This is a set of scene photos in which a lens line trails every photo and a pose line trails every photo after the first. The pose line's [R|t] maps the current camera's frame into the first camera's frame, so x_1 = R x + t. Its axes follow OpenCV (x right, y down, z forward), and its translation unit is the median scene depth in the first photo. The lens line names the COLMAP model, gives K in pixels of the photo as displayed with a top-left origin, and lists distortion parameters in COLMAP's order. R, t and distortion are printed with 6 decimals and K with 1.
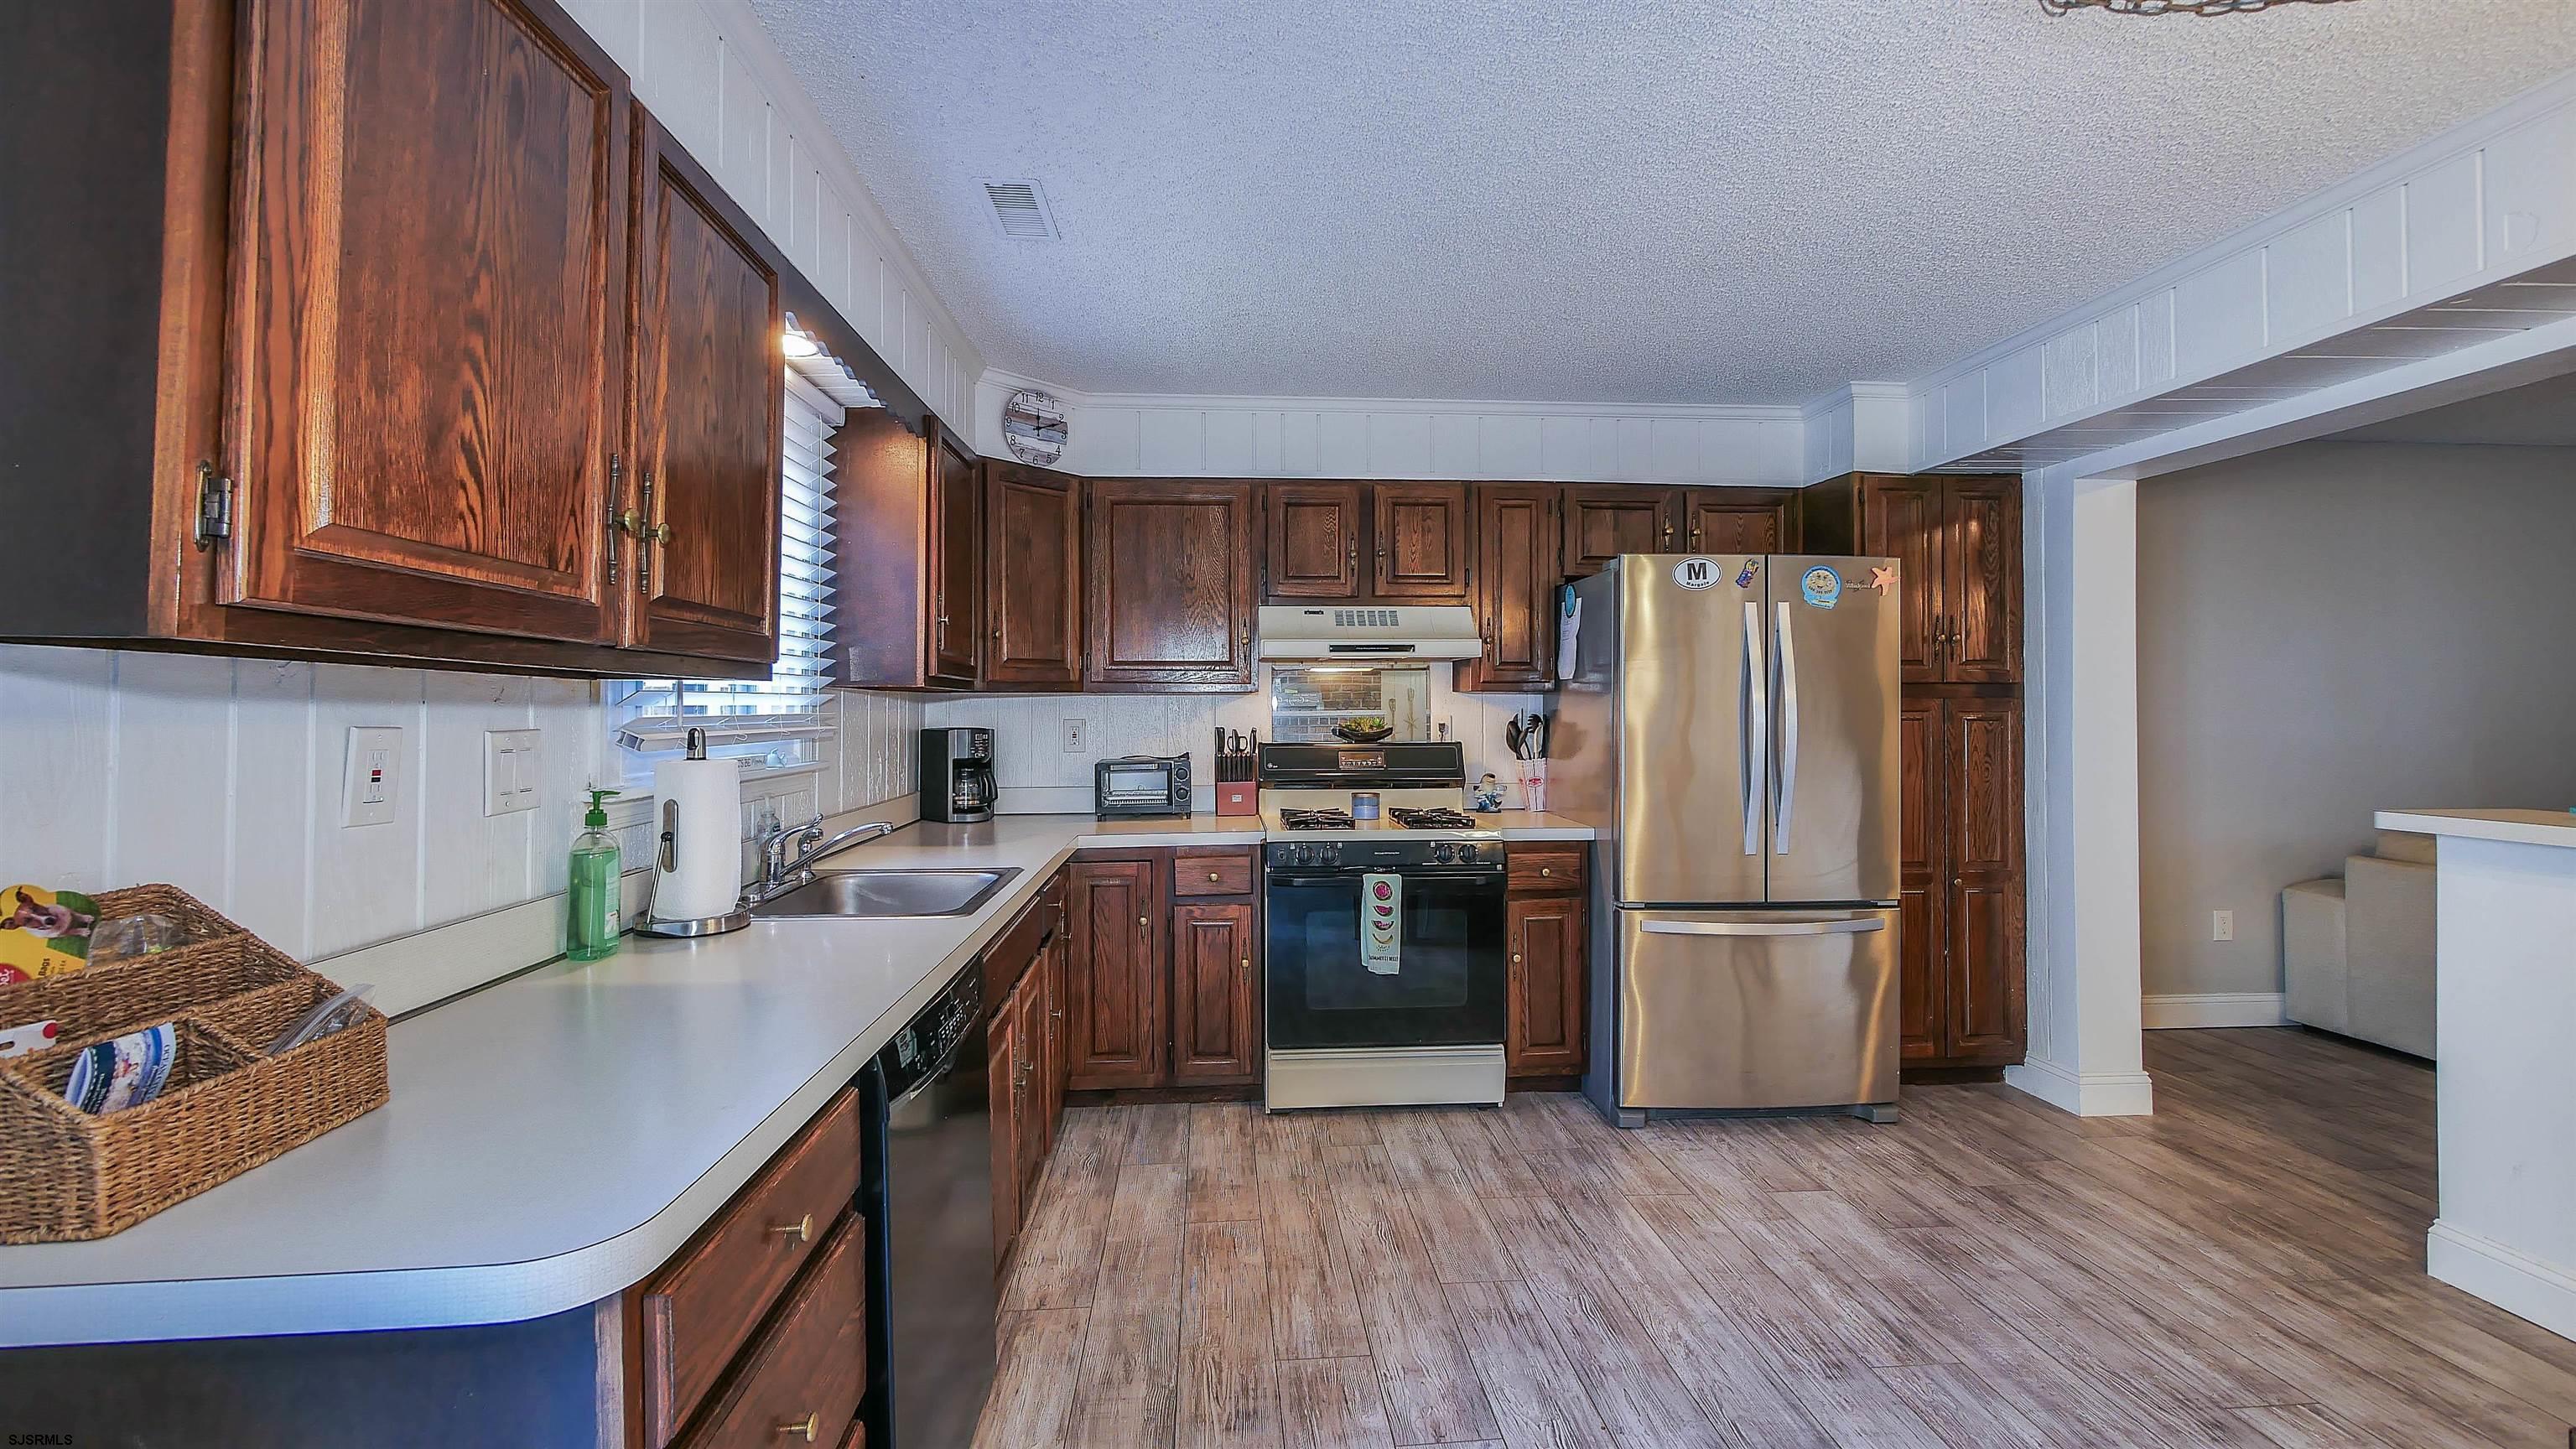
lens RADIAL K [[1065.8, 0, 1282.6], [0, 1065.8, 699.9], [0, 0, 1]] dist [-0.002577, 0.000078]
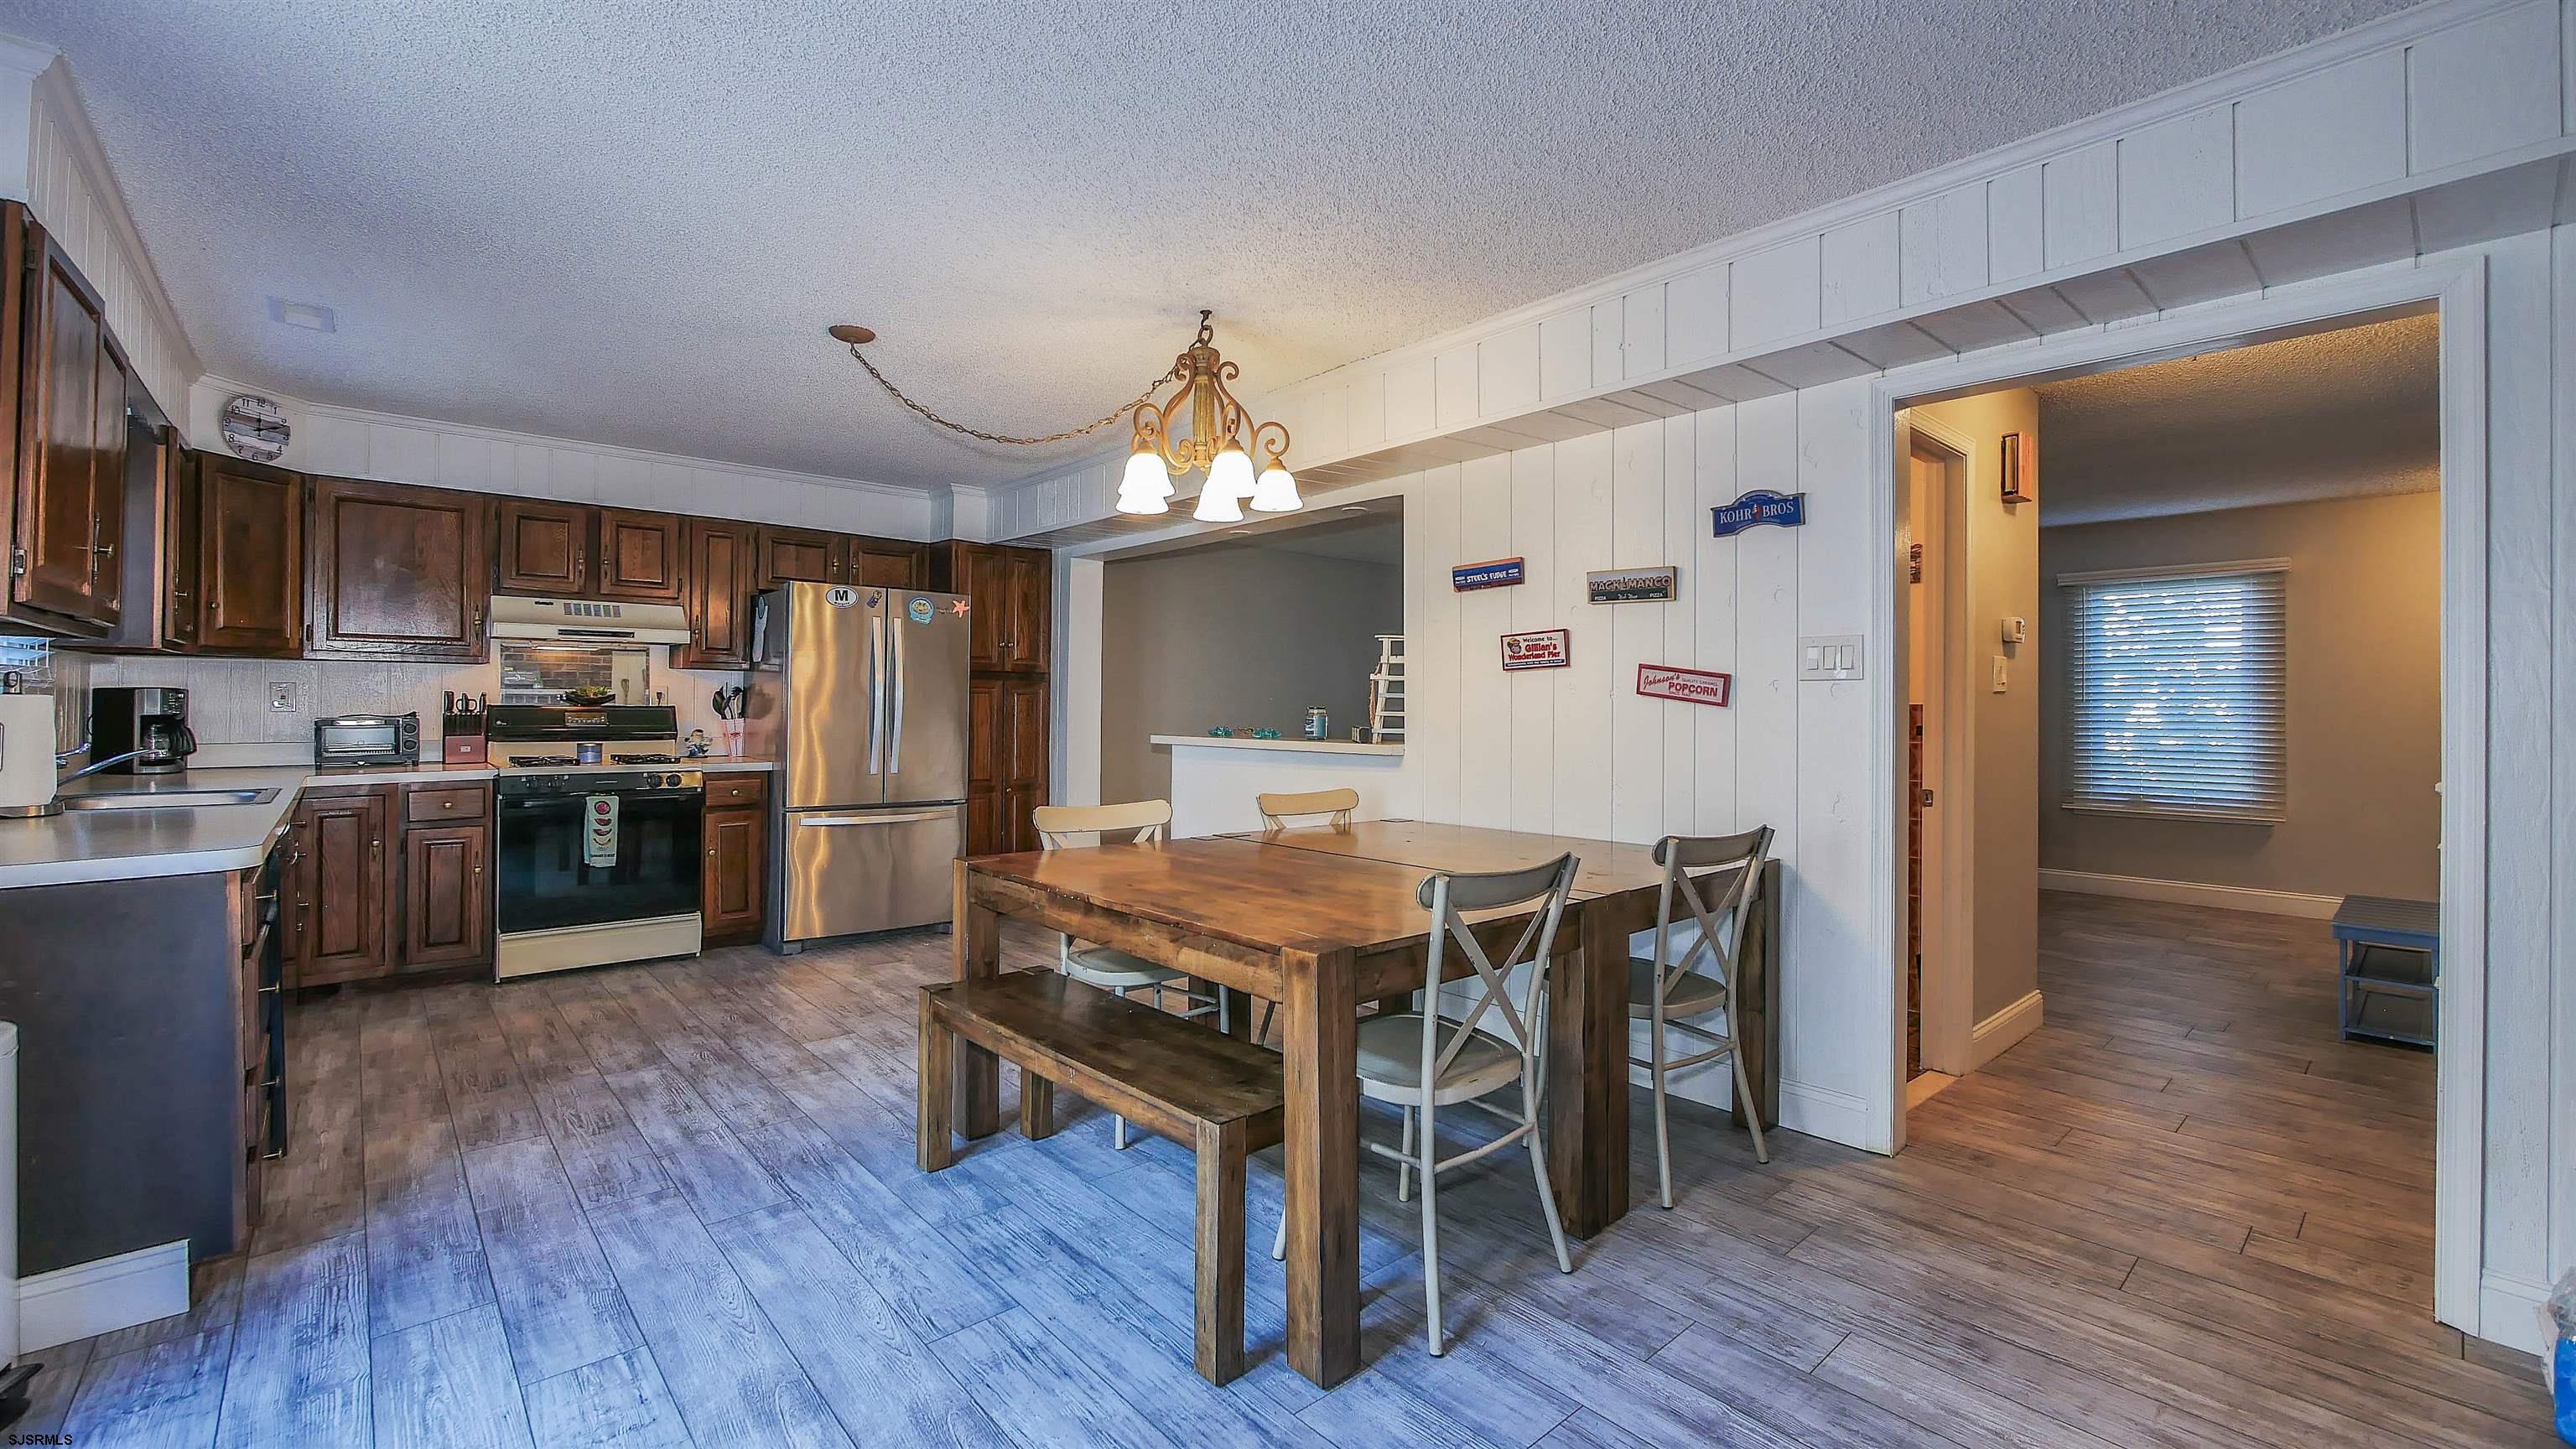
lens RADIAL K [[1065.8, 0, 1287.3], [0, 1065.8, 700.0], [0, 0, 1]] dist [-0.002577, 0.000078]
pose [[0.793477, 0.012295, 0.608476, -0.041971], [-0.017369, 0.999846, 0.002447, 0.017410], [-0.608352, -0.012511, 0.793569, -0.611298]]
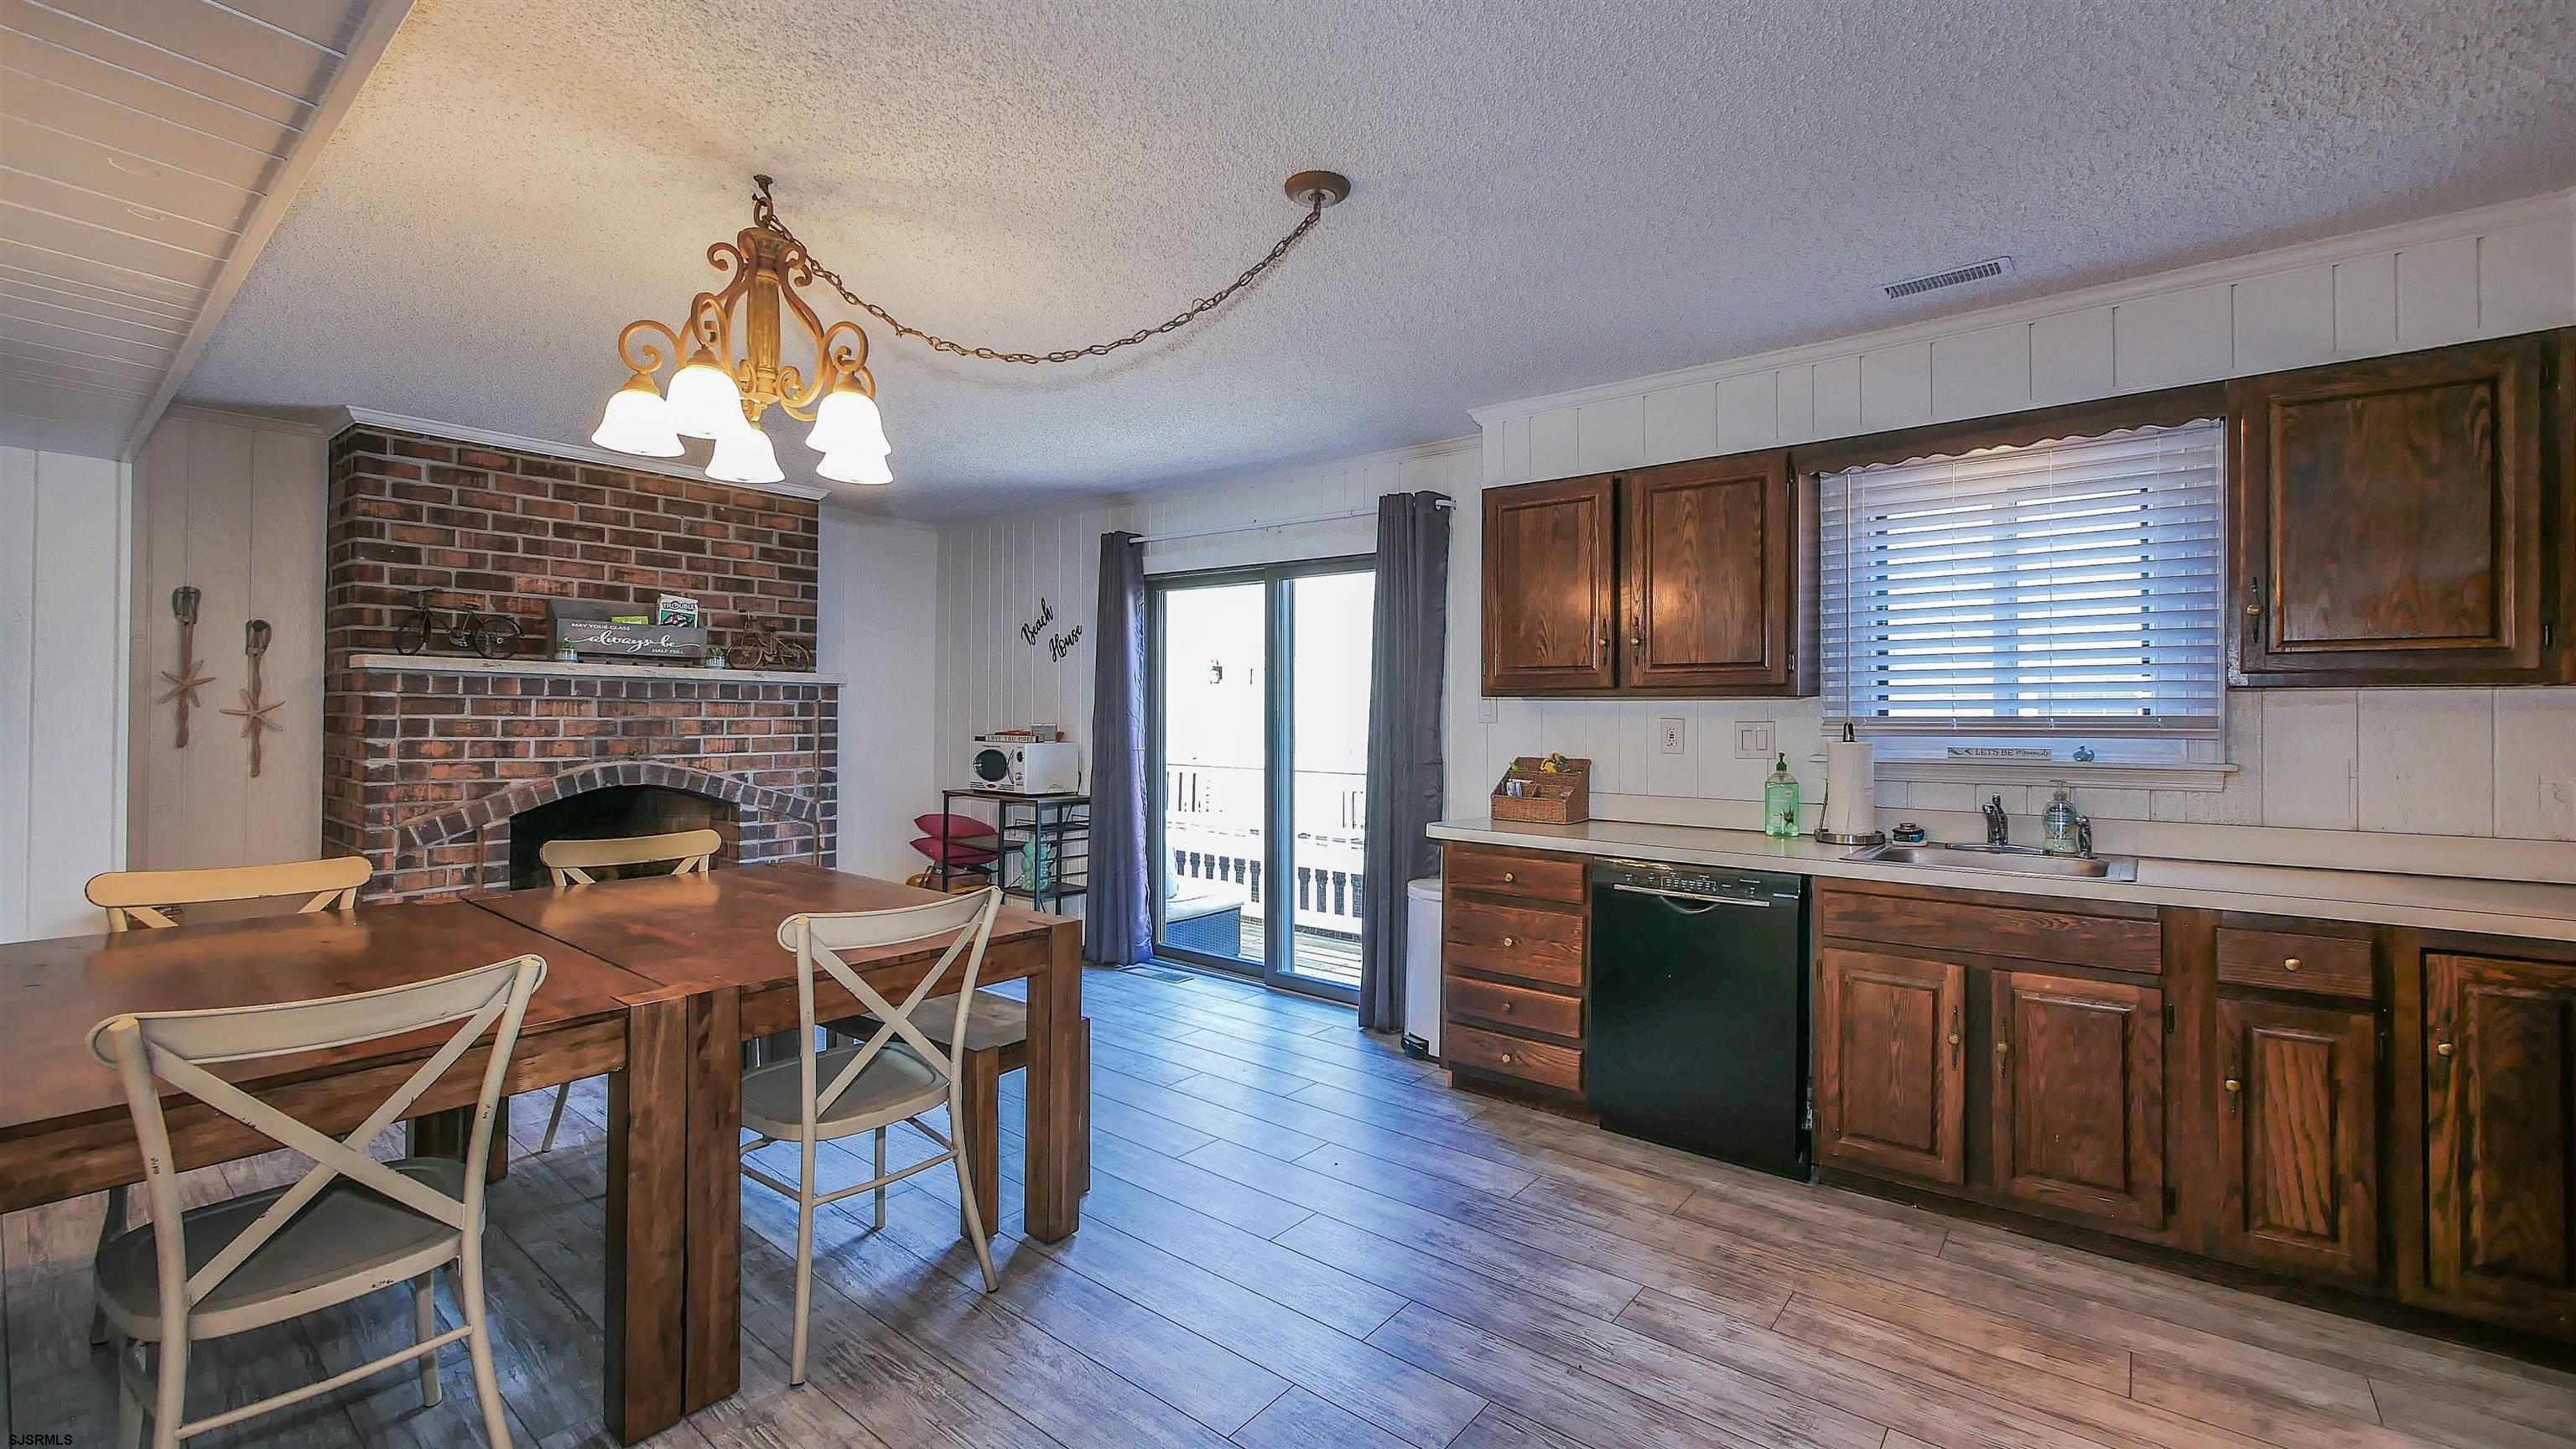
lens RADIAL K [[1065.8, 0, 1290.3], [0, 1065.8, 704.5], [0, 0, 1]] dist [-0.002577, 0.000078]
pose [[-0.681669, -0.007404, -0.731623, 0.708074], [0.004121, 0.999894, -0.013959, 0.010013], [0.731649, -0.012531, -0.681566, 0.831059]]
